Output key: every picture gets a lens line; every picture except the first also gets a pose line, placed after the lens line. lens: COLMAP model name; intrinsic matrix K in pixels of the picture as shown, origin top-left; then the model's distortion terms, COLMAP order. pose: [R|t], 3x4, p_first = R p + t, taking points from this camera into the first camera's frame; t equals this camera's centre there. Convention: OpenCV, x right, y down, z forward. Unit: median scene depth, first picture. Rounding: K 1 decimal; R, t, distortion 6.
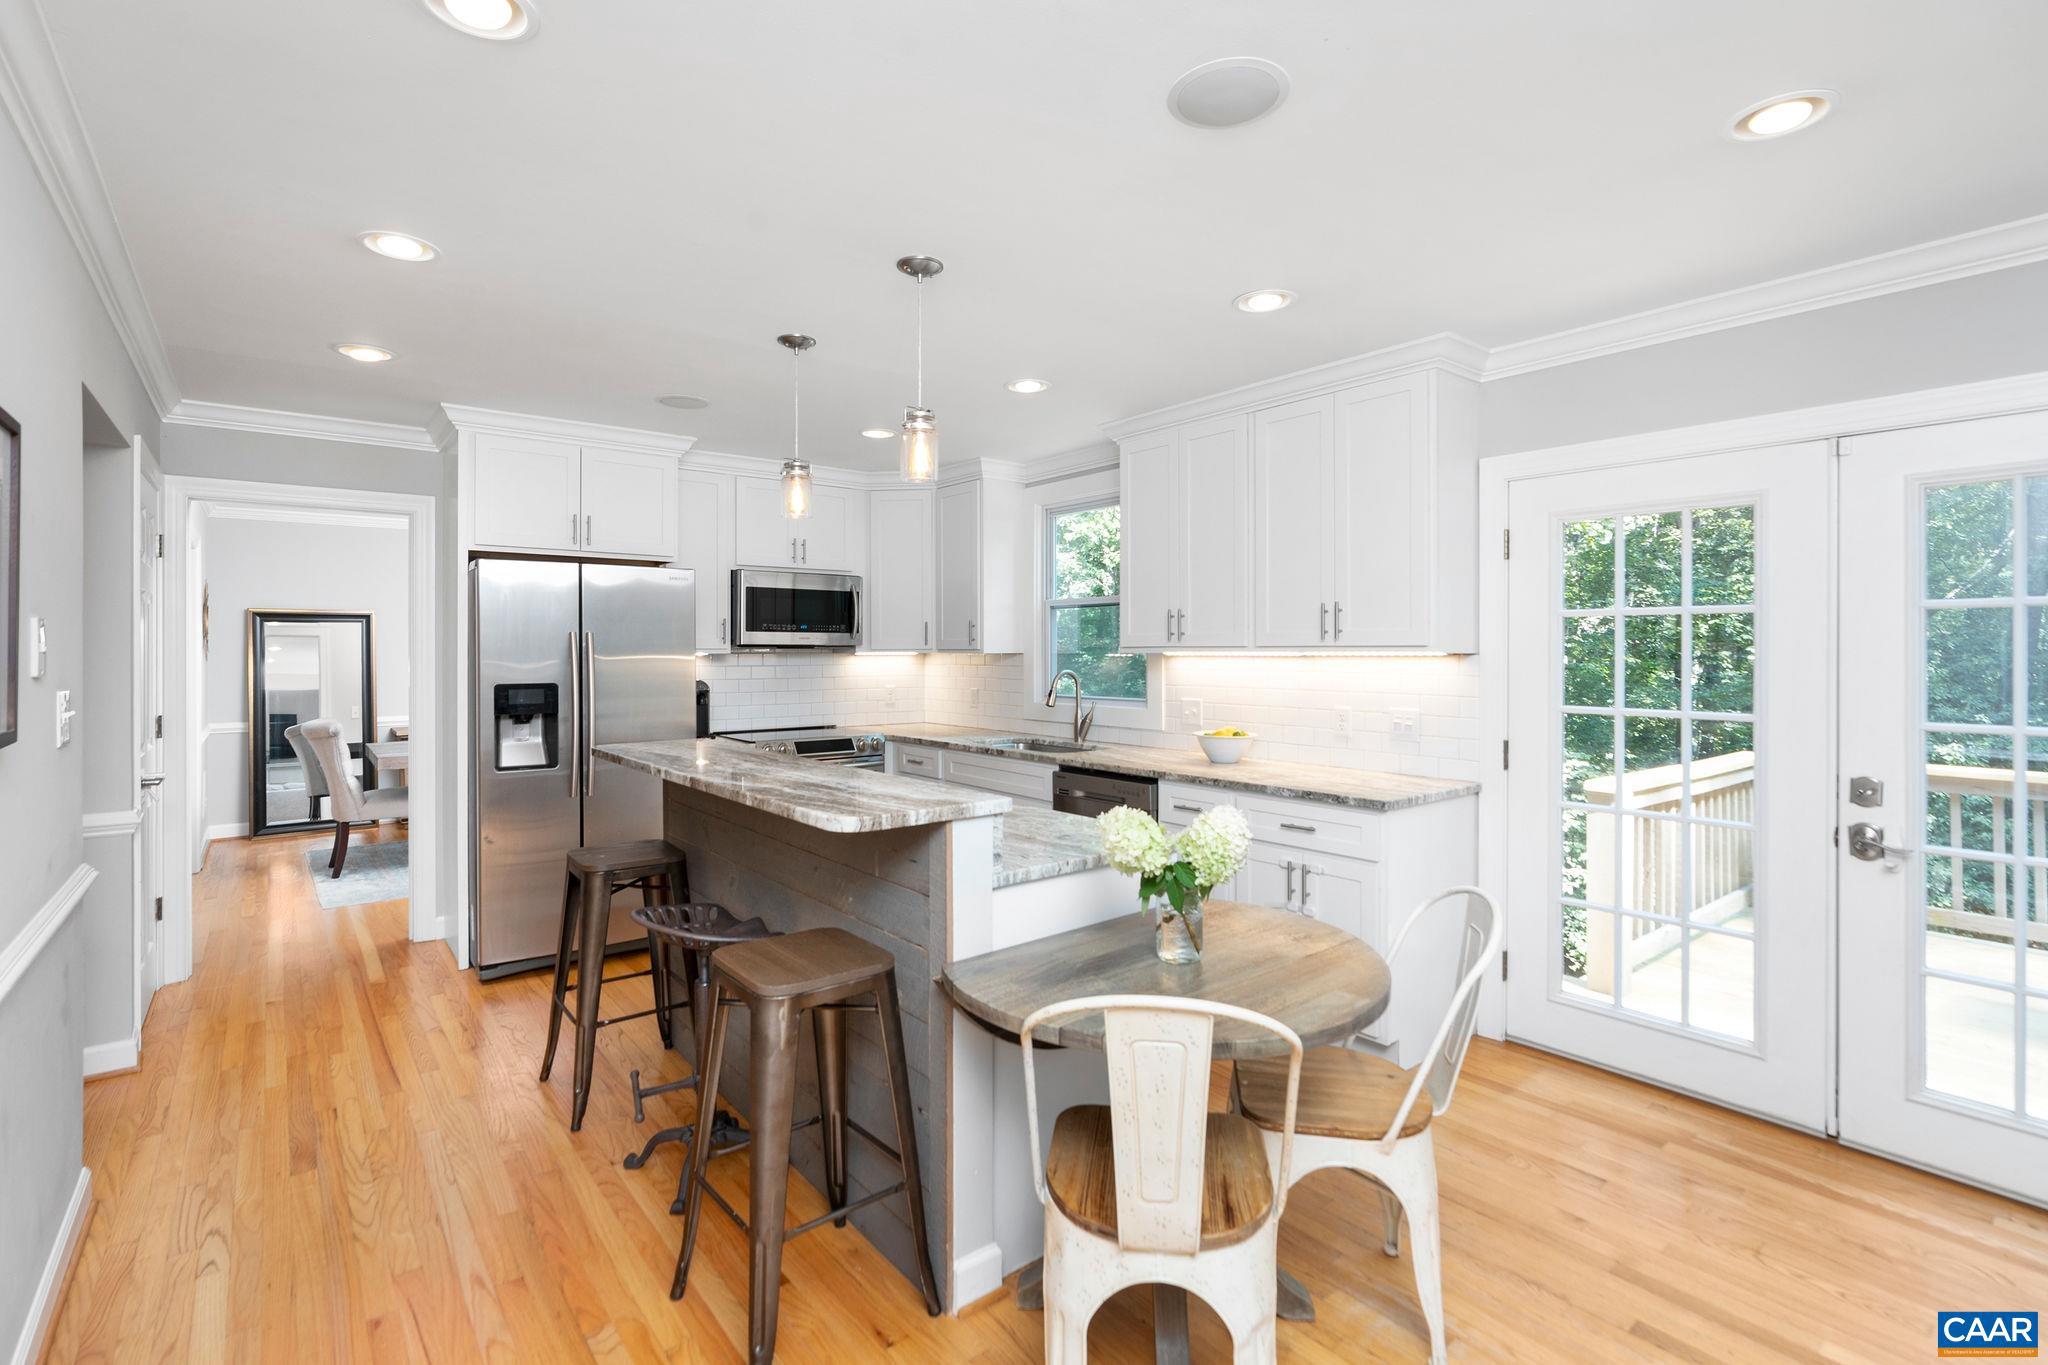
lens RADIAL K [[927.6, 0, 1020.7], [0, 927.6, 657.3], [0, 0, 1]] dist [-0.004028, -0.000710]
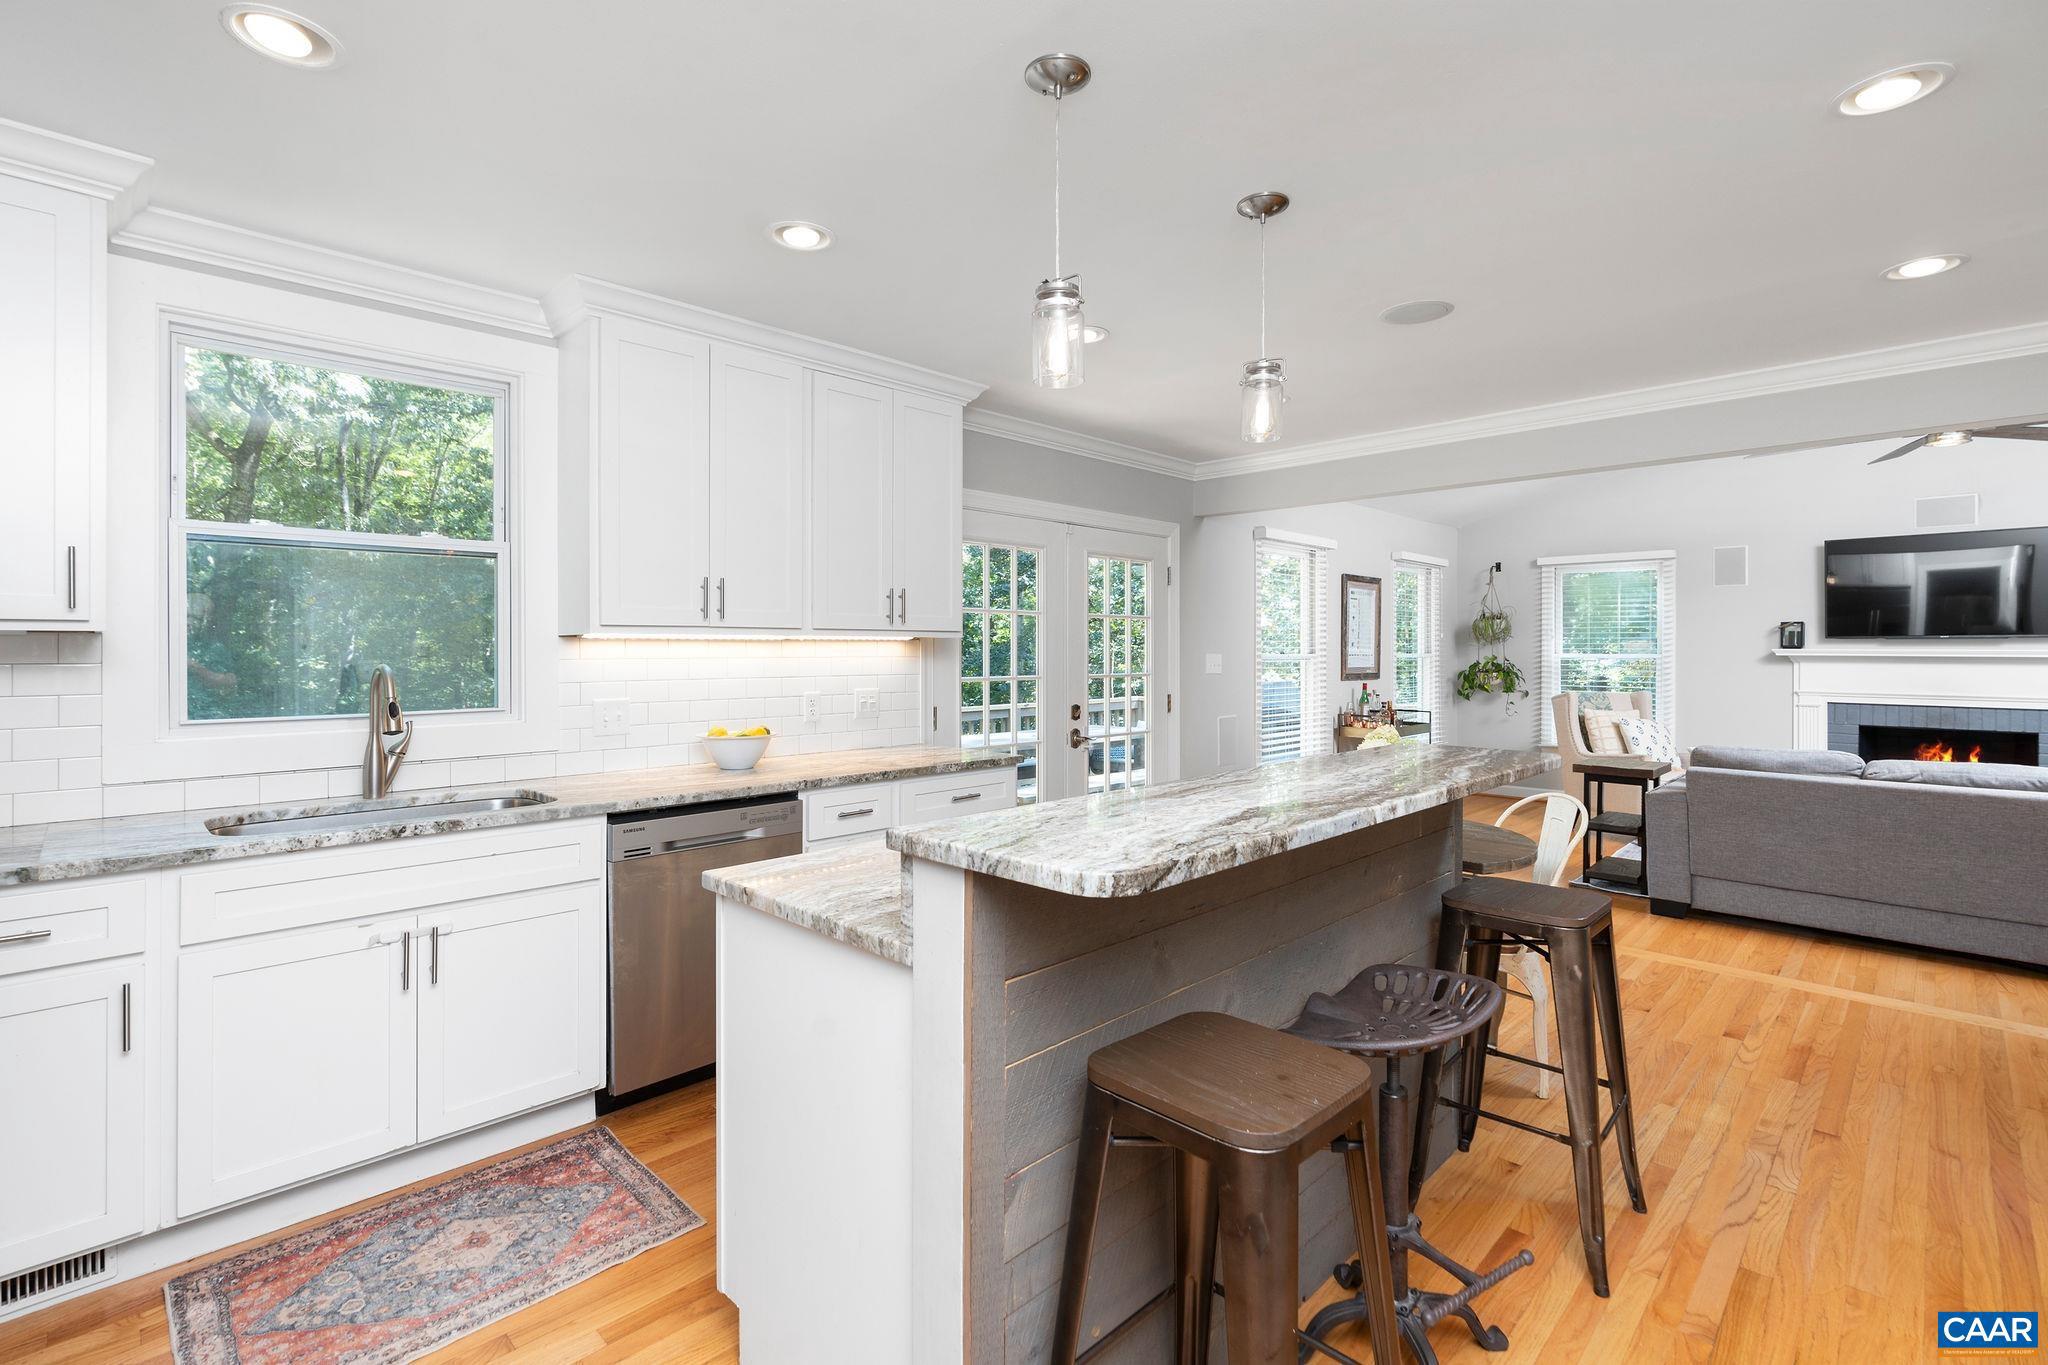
lens RADIAL K [[927.6, 0, 1020.7], [0, 927.6, 657.3], [0, 0, 1]] dist [-0.004028, -0.000710]
pose [[-0.107048, -0.007285, 0.994227, -0.747616], [0.003634, 0.999964, 0.007718, 0.012285], [-0.994247, 0.004439, -0.107017, 1.009646]]
